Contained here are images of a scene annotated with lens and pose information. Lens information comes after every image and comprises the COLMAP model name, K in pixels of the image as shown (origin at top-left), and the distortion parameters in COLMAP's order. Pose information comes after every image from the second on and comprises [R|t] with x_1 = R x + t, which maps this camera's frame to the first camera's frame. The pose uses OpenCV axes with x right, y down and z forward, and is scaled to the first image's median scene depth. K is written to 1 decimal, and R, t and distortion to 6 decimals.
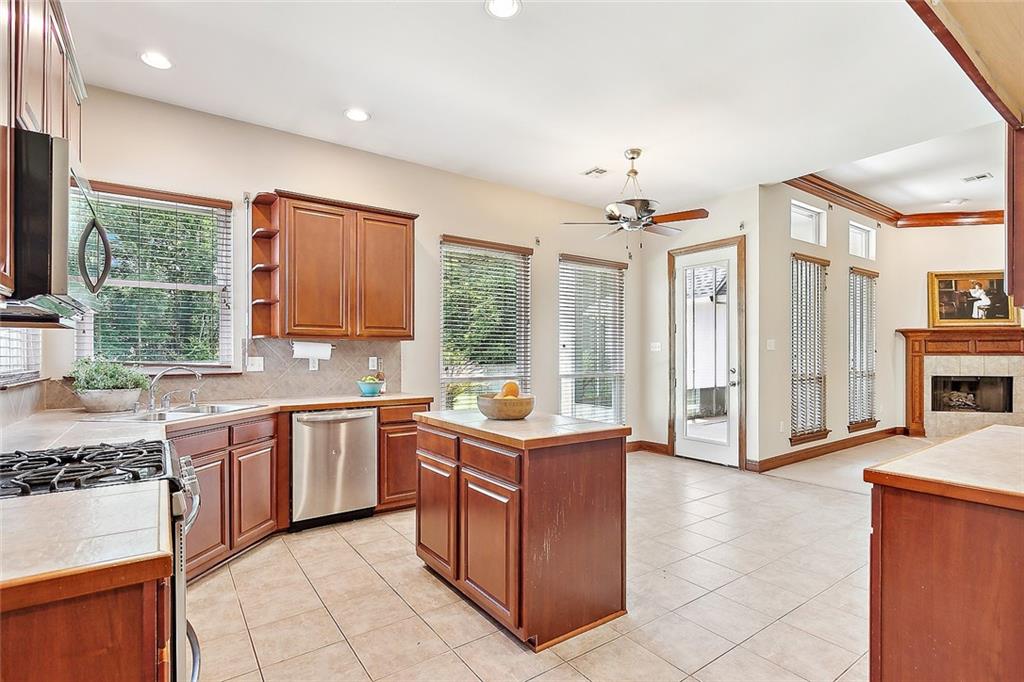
lens RADIAL K [[491.1, 0, 512.3], [0, 491.1, 349.7], [0, 0, 1]] dist [0.011645, 0.000427]
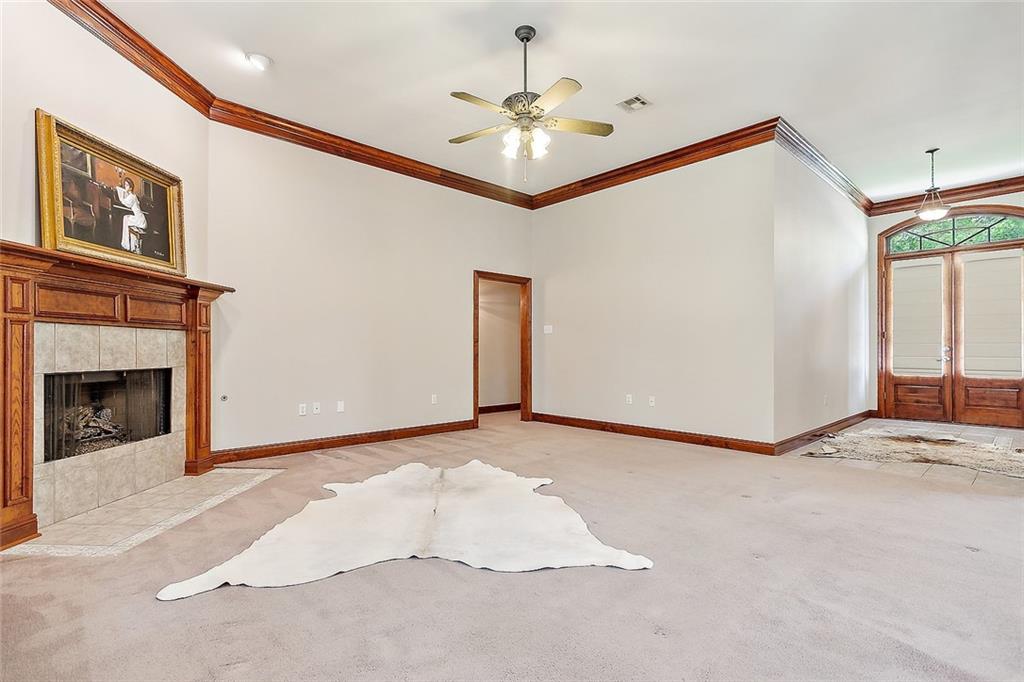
lens RADIAL K [[491.1, 0, 509.7], [0, 491.1, 349.3], [0, 0, 1]] dist [0.011645, 0.000427]
pose [[-0.130915, 0.000360, 0.991393, 0.405779], [-0.005077, 0.999987, -0.001034, 0.031713], [-0.991381, -0.005169, -0.130912, 0.688804]]
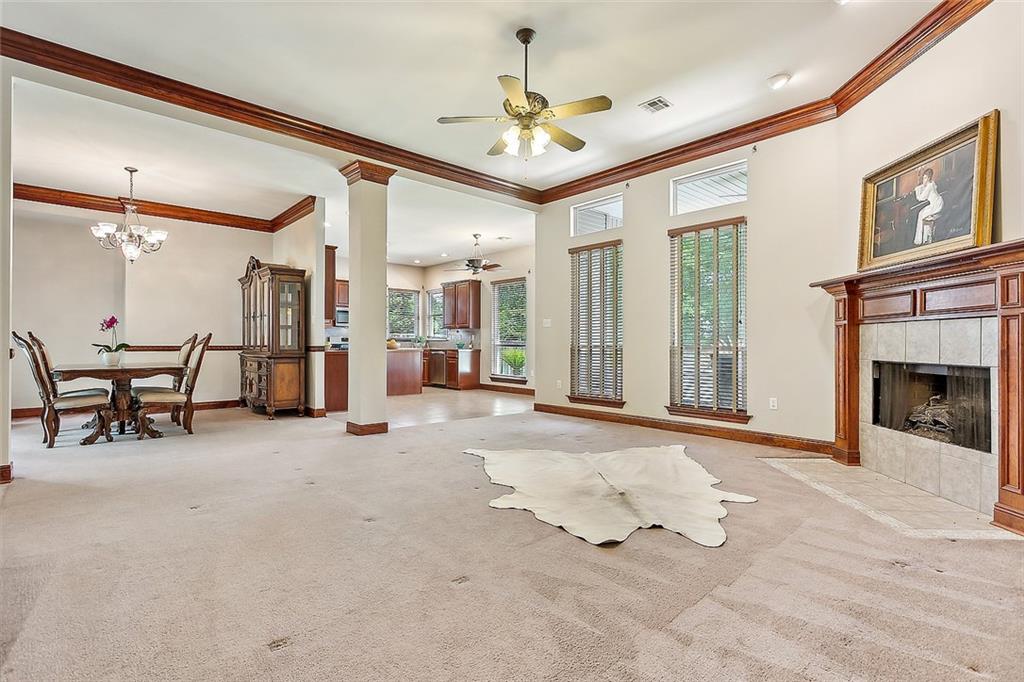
lens RADIAL K [[491.1, 0, 517.5], [0, 491.1, 342.2], [0, 0, 1]] dist [0.011645, 0.000427]
pose [[0.115000, -0.002614, -0.993362, 1.364035], [0.001066, 0.999996, -0.002508, 0.033358], [0.993365, -0.000771, 0.115003, 0.547084]]
